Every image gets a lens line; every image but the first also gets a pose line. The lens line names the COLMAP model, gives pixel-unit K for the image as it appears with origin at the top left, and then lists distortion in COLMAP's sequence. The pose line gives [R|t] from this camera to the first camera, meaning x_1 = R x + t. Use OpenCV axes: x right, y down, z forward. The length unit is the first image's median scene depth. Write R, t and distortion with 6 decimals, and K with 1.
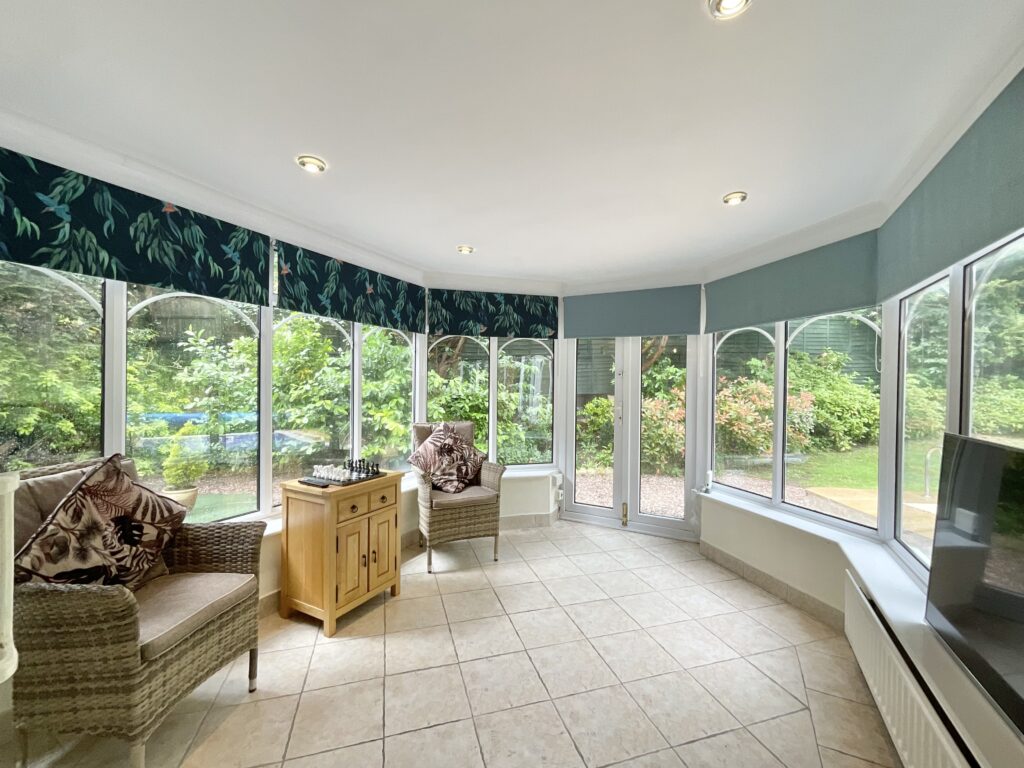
lens RADIAL K [[419.1, 0, 512.0], [0, 419.1, 384.0], [0, 0, 1]] dist [0.000192, 0.000162]
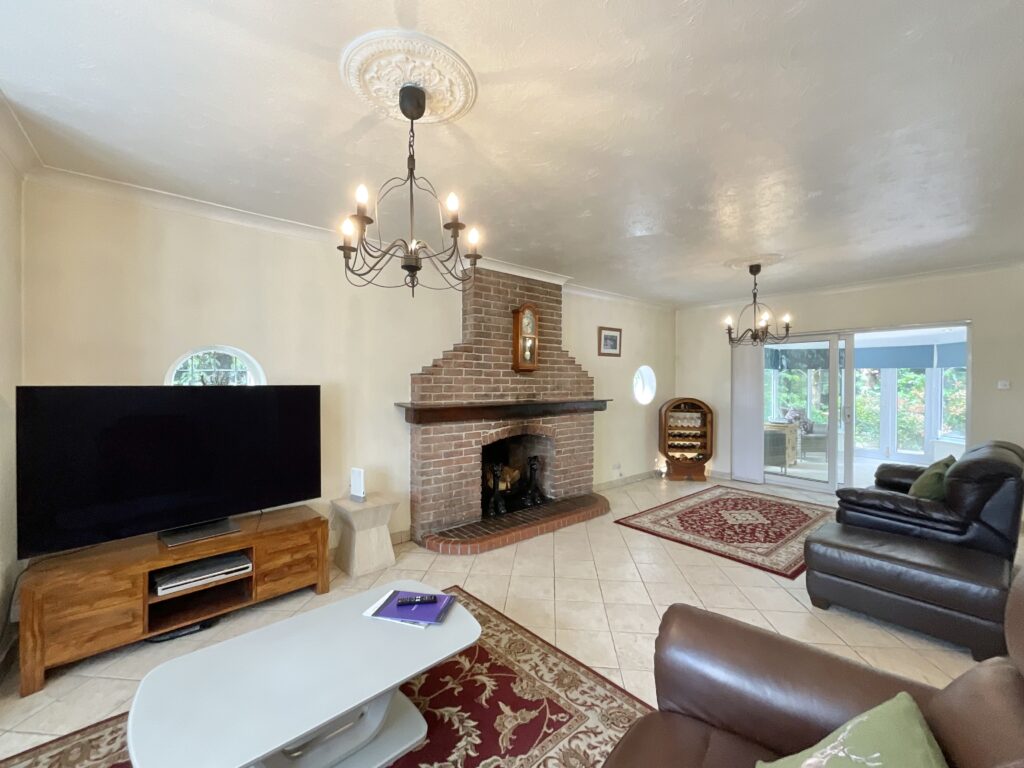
lens RADIAL K [[417.0, 0, 512.0], [0, 417.0, 384.0], [0, 0, 1]] dist [0.001572, 0.000428]
pose [[0.926814, -0.008318, -0.375429, -0.501067], [0.011492, 0.999915, 0.006216, -0.049633], [0.375345, -0.010075, 0.926830, -1.200229]]
